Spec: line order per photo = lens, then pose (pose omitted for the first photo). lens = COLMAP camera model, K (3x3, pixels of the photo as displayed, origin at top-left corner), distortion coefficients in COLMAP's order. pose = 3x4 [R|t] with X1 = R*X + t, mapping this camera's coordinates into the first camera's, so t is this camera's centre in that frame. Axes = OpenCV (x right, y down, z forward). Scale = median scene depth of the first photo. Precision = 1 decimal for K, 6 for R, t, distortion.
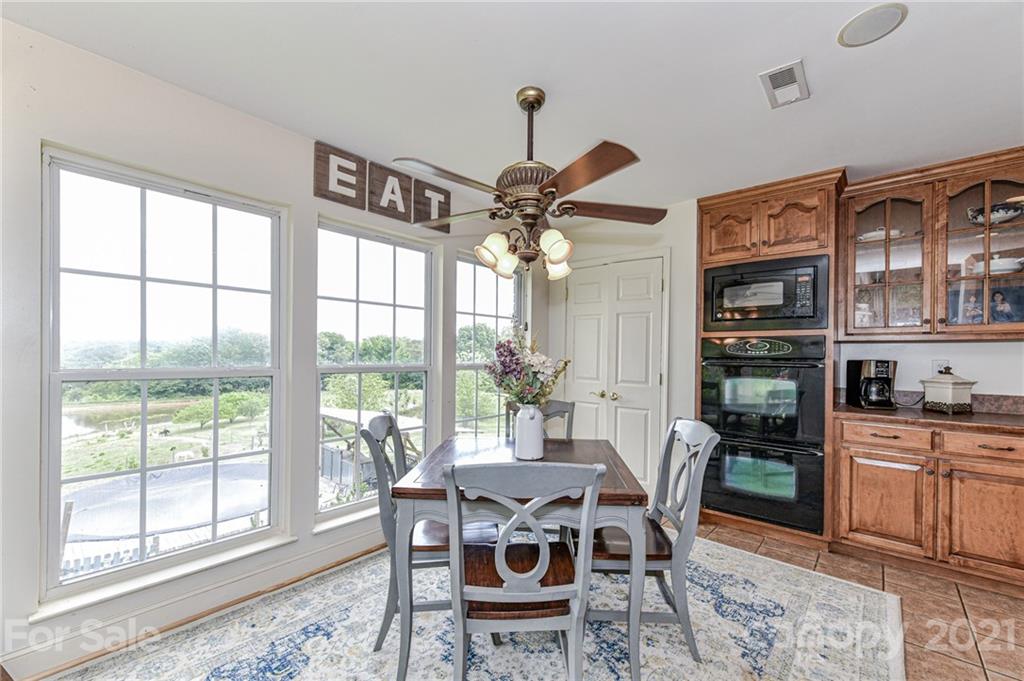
lens RADIAL K [[403.8, 0, 527.4], [0, 403.8, 356.5], [0, 0, 1]] dist [0.000986, -0.000569]
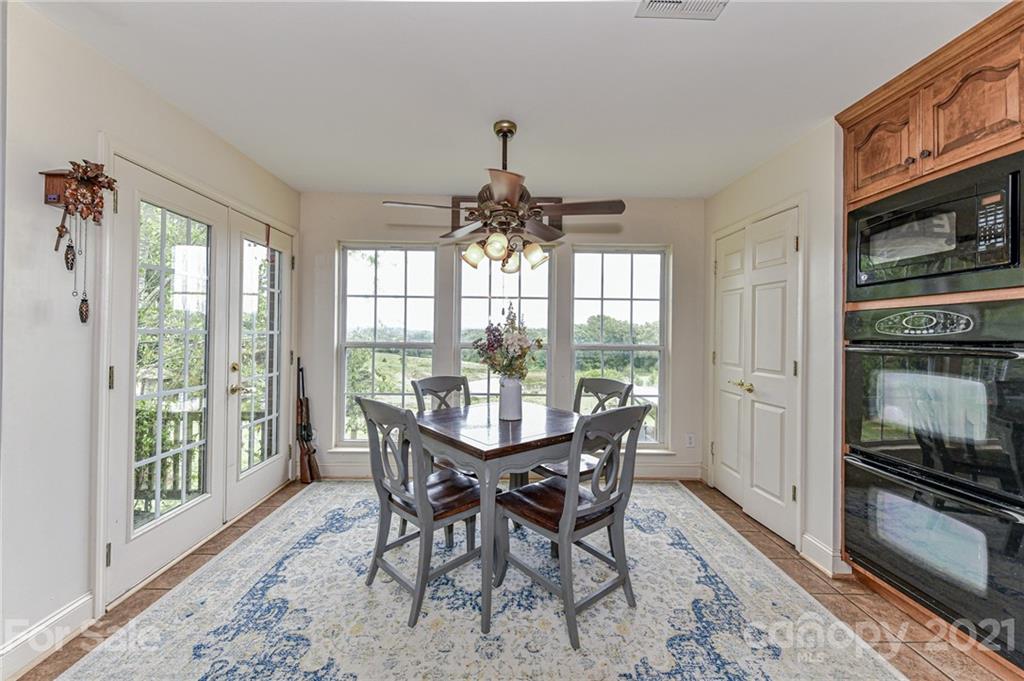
lens RADIAL K [[403.8, 0, 521.9], [0, 403.8, 332.6], [0, 0, 1]] dist [0.000986, -0.000569]
pose [[0.672576, -0.007412, -0.739991, 0.670971], [-0.006360, 0.999855, -0.015795, 0.004752], [0.740001, 0.015329, 0.672431, 0.146470]]
